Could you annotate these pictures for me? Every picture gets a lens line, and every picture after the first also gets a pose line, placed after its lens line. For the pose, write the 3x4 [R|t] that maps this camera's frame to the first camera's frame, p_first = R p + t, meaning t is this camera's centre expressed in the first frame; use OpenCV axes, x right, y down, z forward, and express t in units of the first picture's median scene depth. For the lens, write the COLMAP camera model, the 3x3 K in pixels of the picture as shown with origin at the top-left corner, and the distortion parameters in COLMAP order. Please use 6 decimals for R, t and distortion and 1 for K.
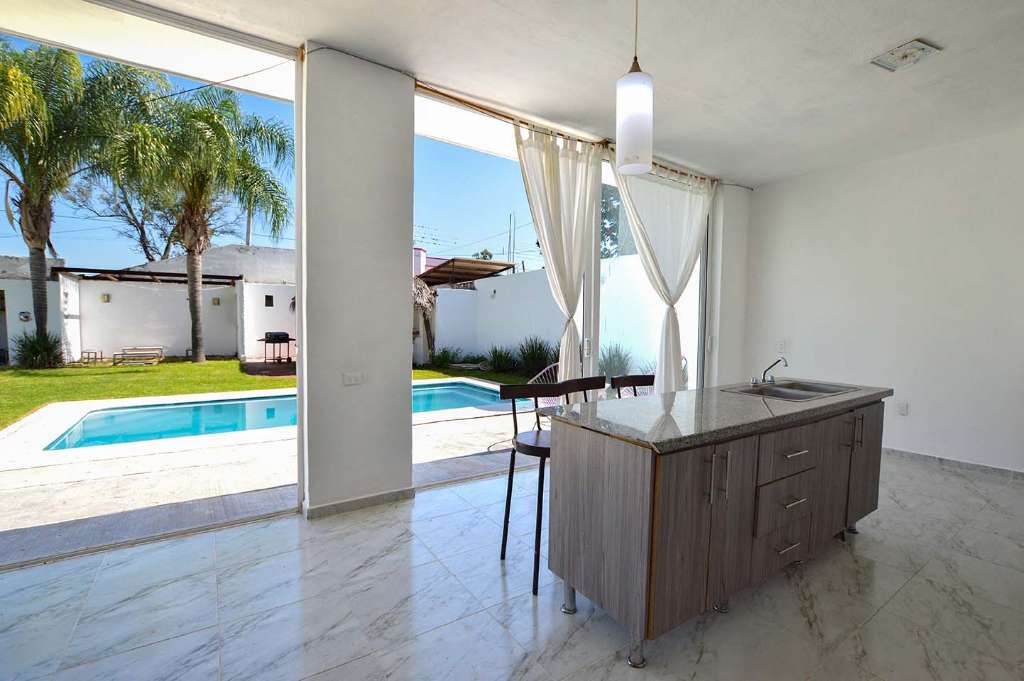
lens RADIAL K [[433.8, 0, 512.0], [0, 433.8, 340.5], [0, 0, 1]] dist [-0.029044, -0.000099]
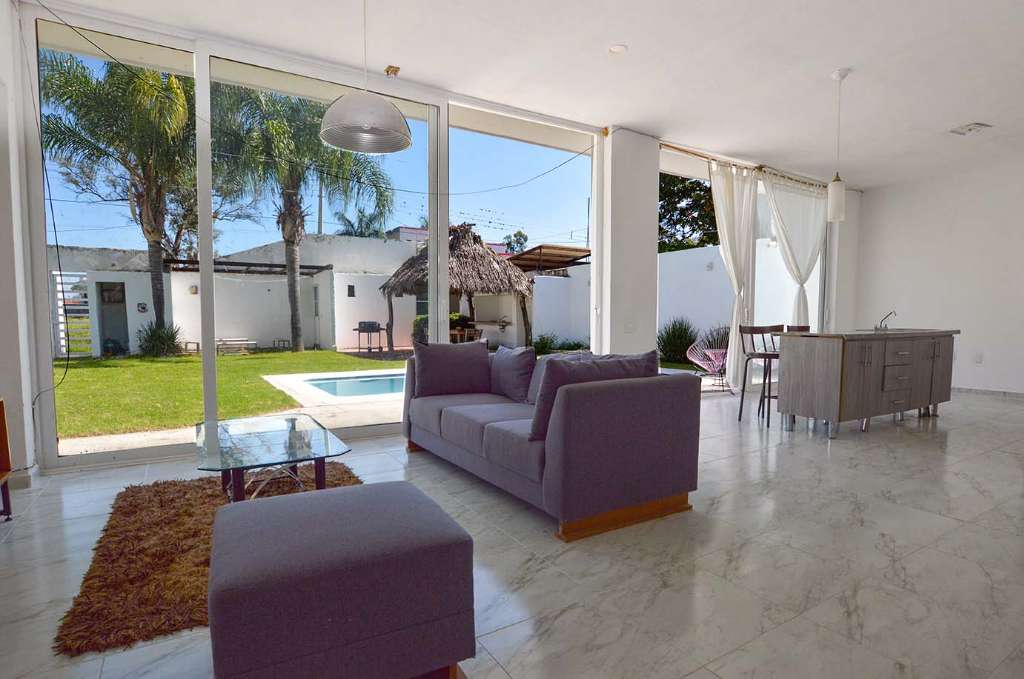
lens RADIAL K [[515.1, 0, 538.7], [0, 515.1, 348.4], [0, 0, 1]] dist [-0.023549, 0.000792]
pose [[0.999806, -0.011513, -0.015988, -0.145570], [0.011816, 0.999750, 0.018979, 0.026329], [0.015765, -0.019164, 0.999692, -0.204765]]
